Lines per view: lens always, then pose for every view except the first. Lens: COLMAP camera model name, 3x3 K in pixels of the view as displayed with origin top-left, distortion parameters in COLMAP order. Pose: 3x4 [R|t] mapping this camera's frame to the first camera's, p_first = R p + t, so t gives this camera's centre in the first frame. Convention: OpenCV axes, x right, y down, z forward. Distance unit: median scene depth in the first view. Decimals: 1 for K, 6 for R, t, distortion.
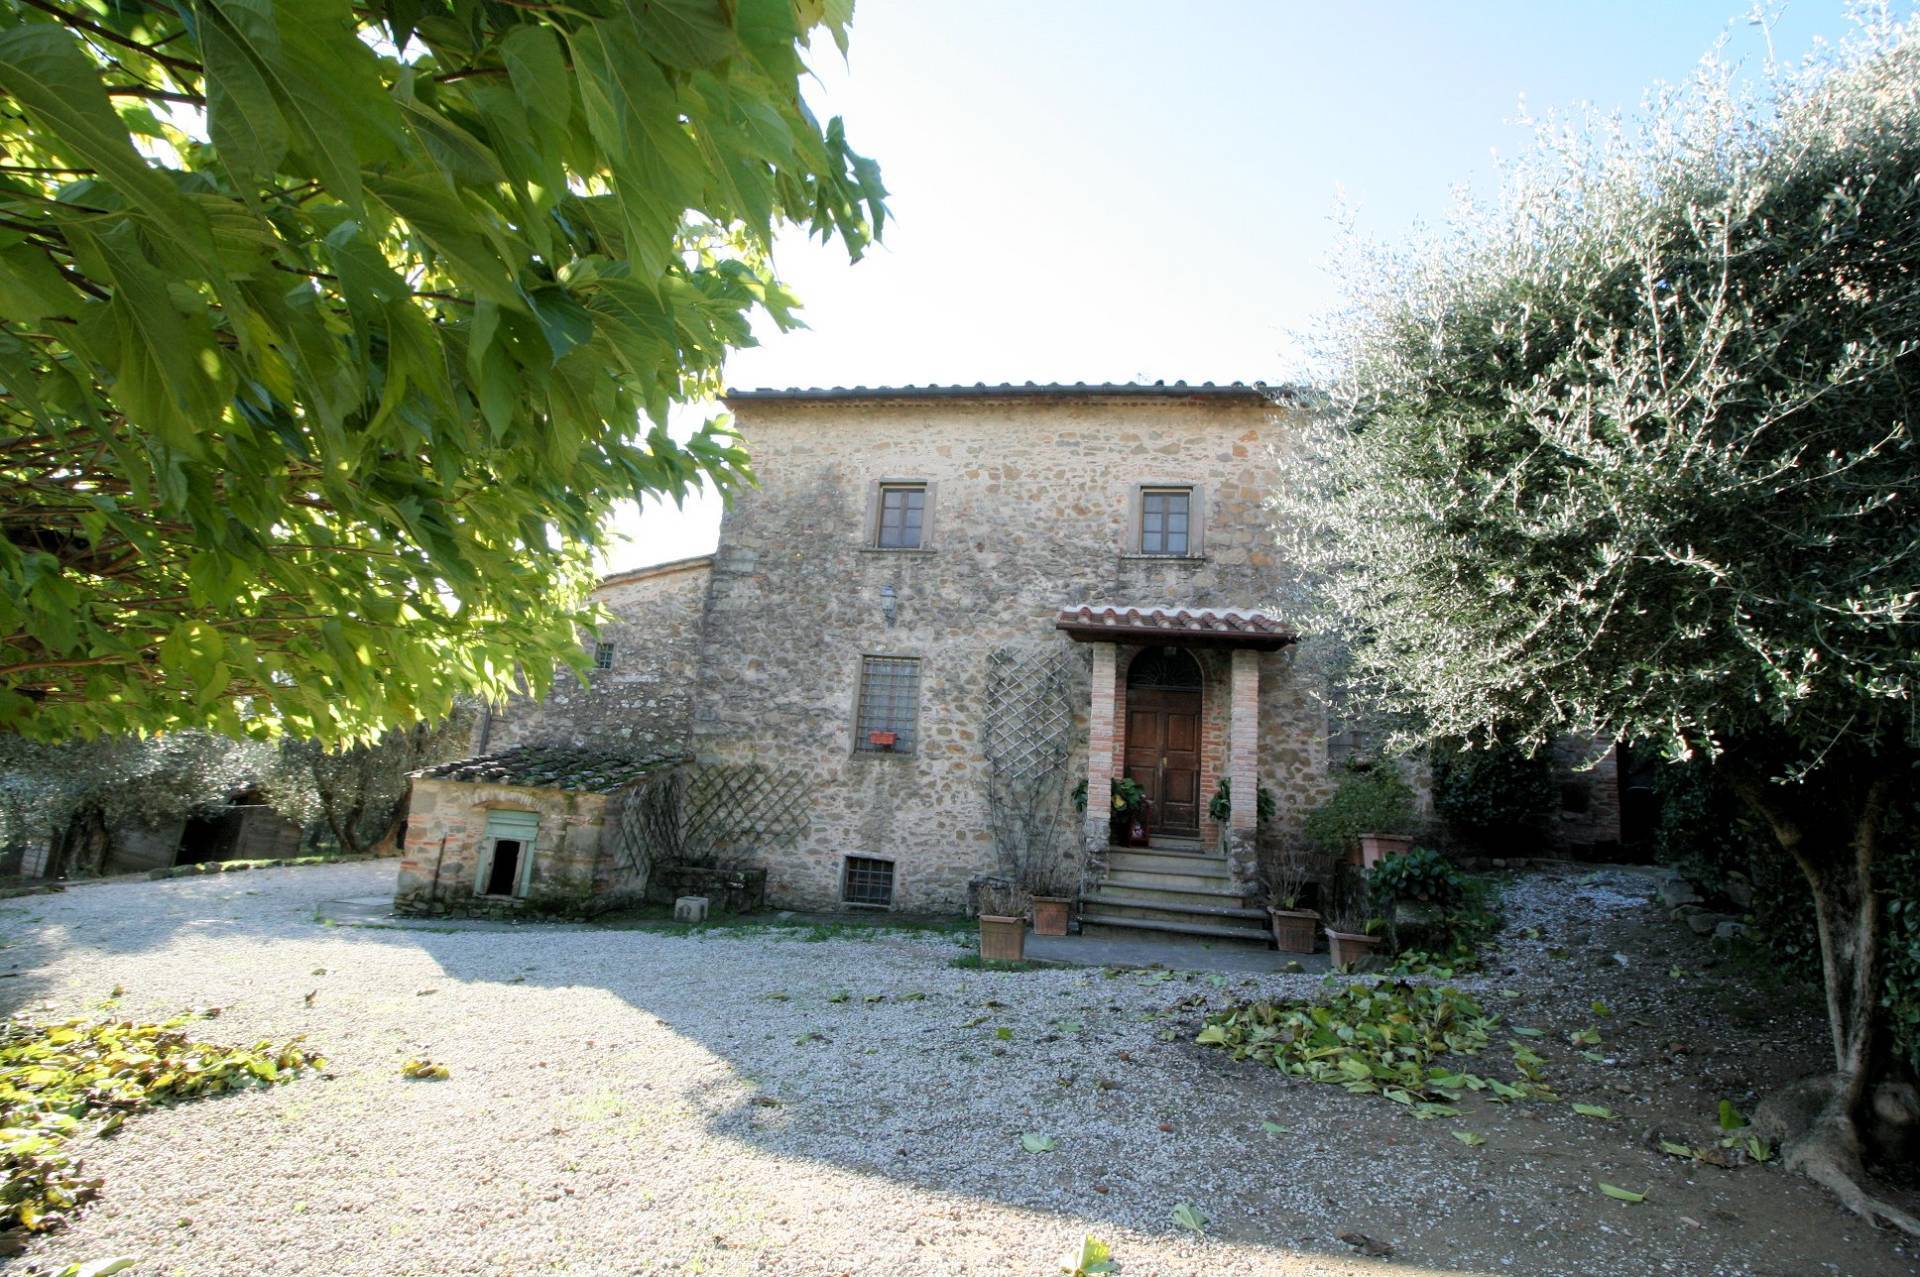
lens RADIAL K [[888.8, 0, 968.4], [0, 888.8, 608.0], [0, 0, 1]] dist [0.000499, -0.014699]
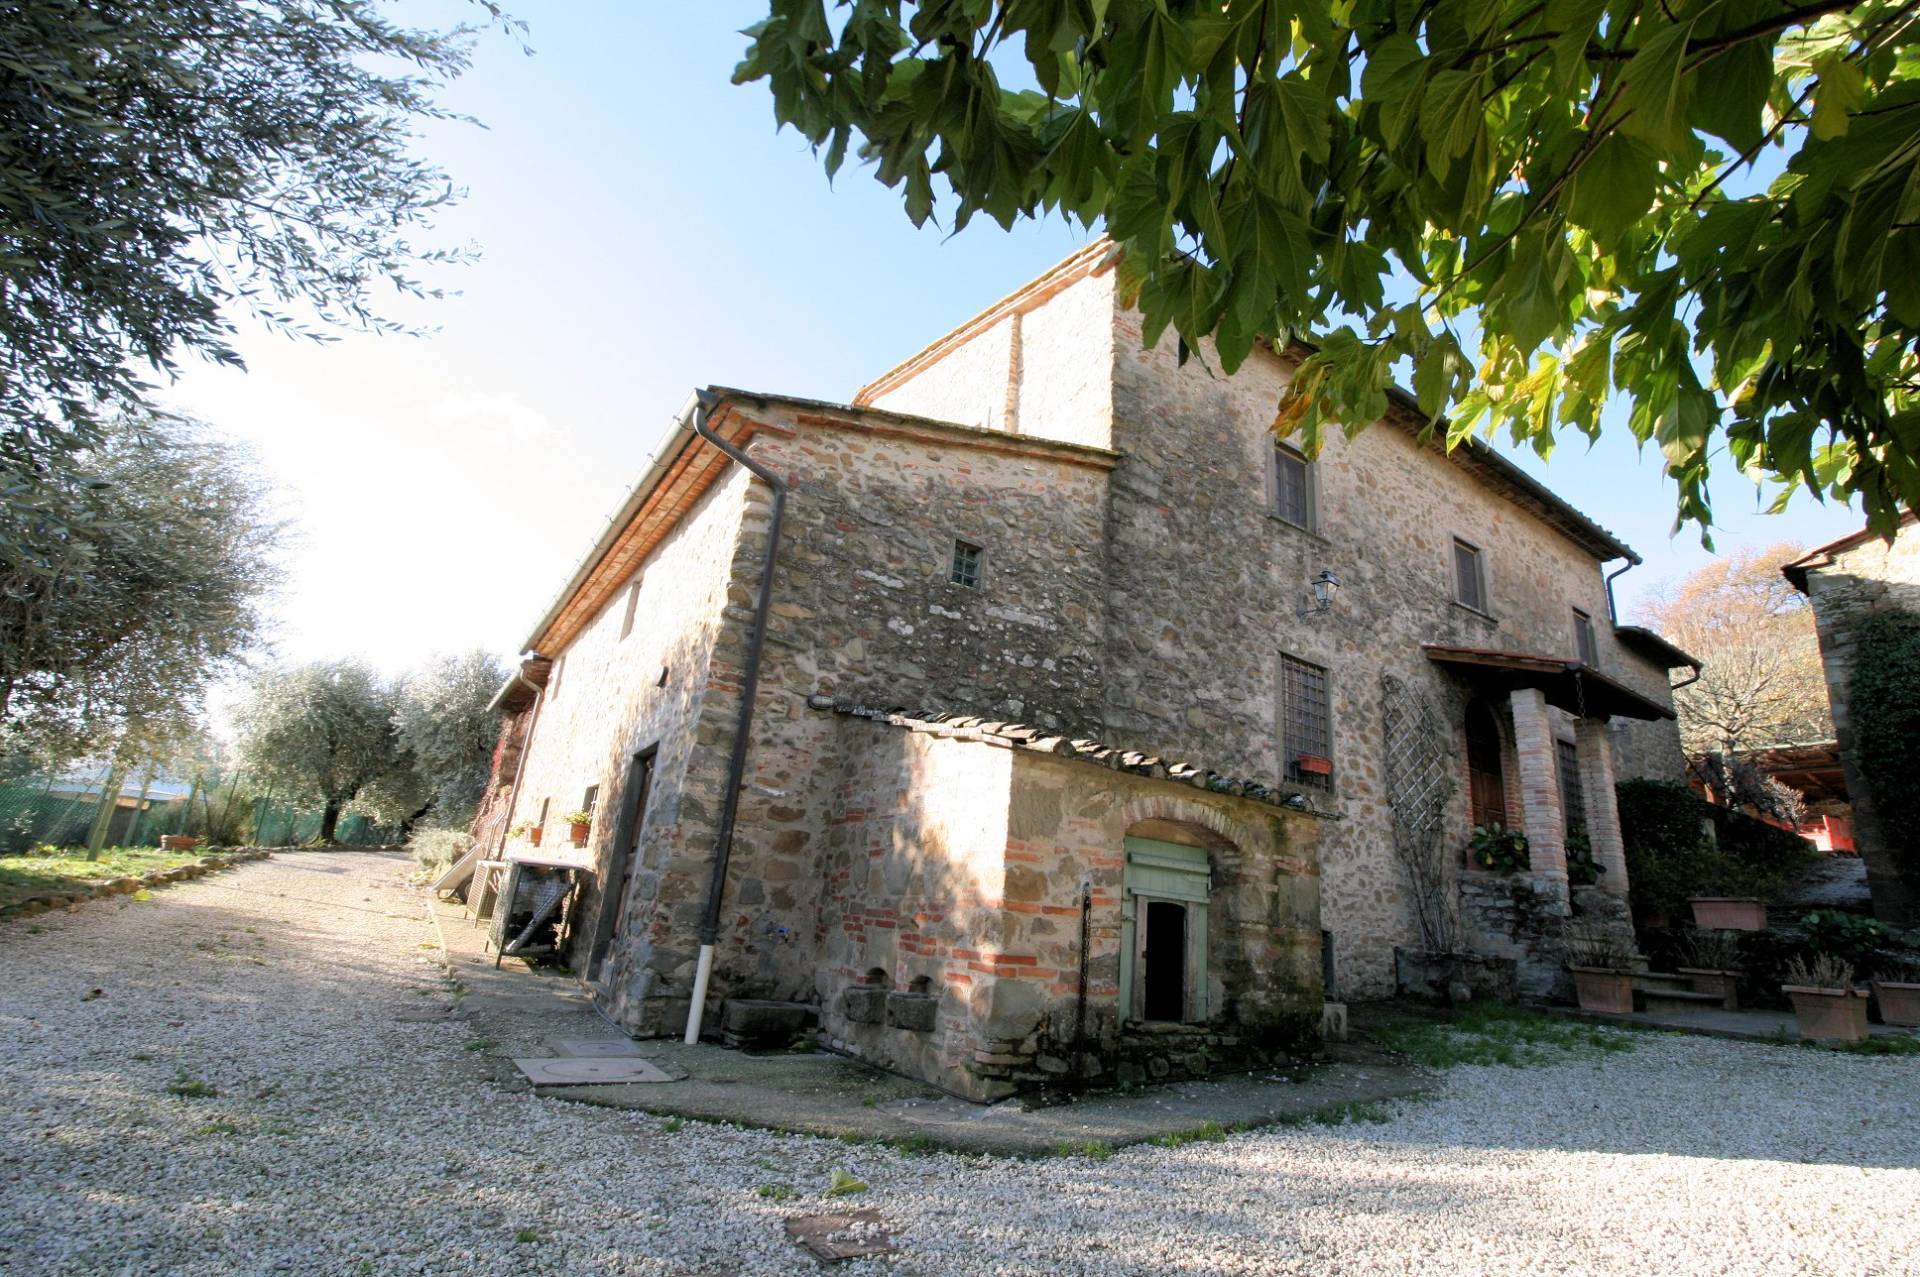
lens RADIAL K [[888.8, 0, 968.4], [0, 888.8, 608.0], [0, 0, 1]] dist [0.000499, -0.014699]
pose [[0.732944, 0.217764, 0.644494, -0.803724], [-0.179664, 0.975708, -0.125354, 0.158138], [-0.656136, -0.023915, 0.754264, 0.605013]]
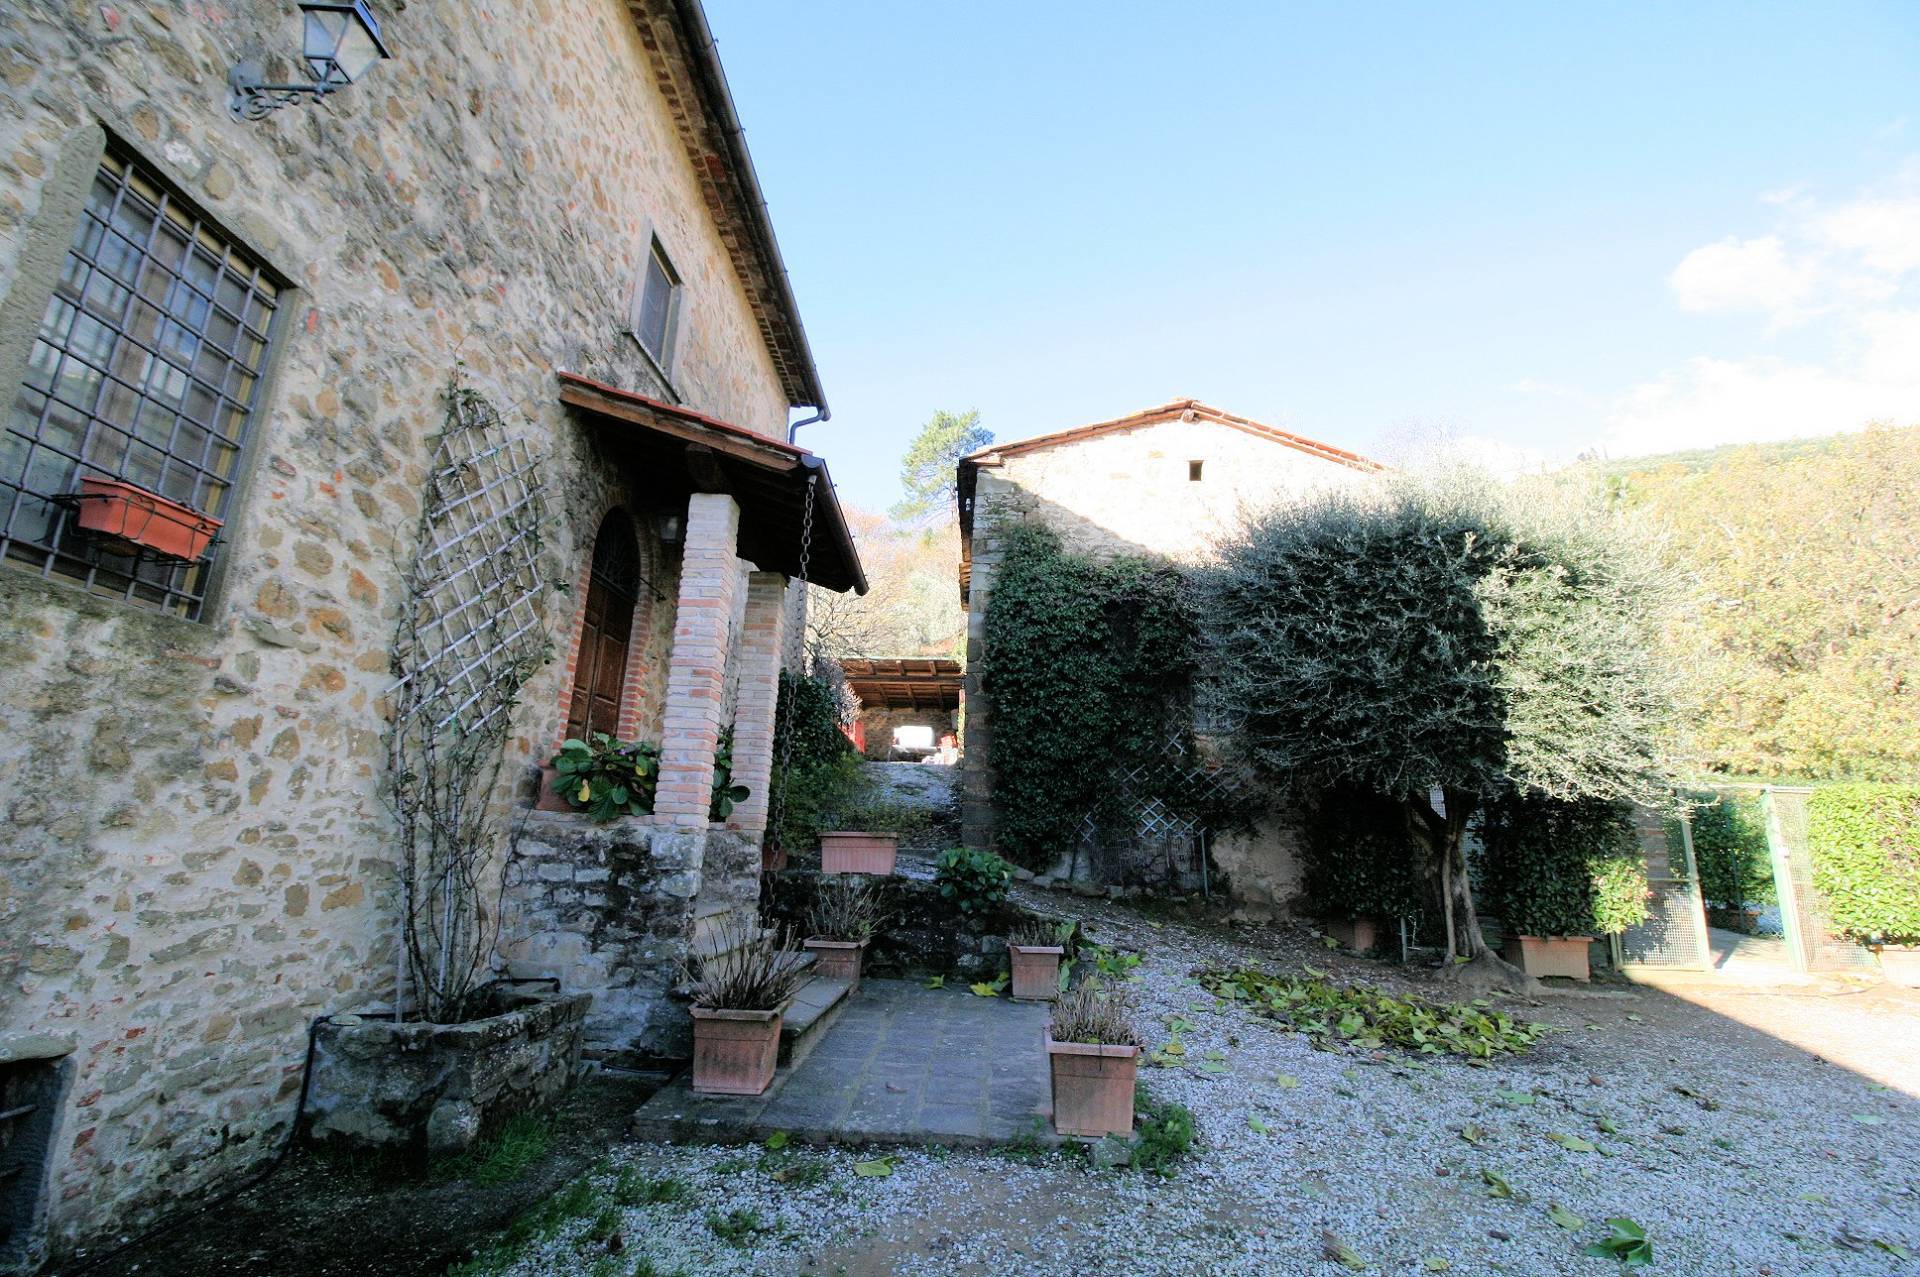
lens RADIAL K [[888.8, 0, 968.4], [0, 888.8, 608.0], [0, 0, 1]] dist [0.000499, -0.014699]
pose [[-0.127480, 0.184763, 0.974480, -0.332817], [-0.250532, 0.944638, -0.211879, 0.156677], [-0.959678, -0.271149, -0.074134, 0.777667]]
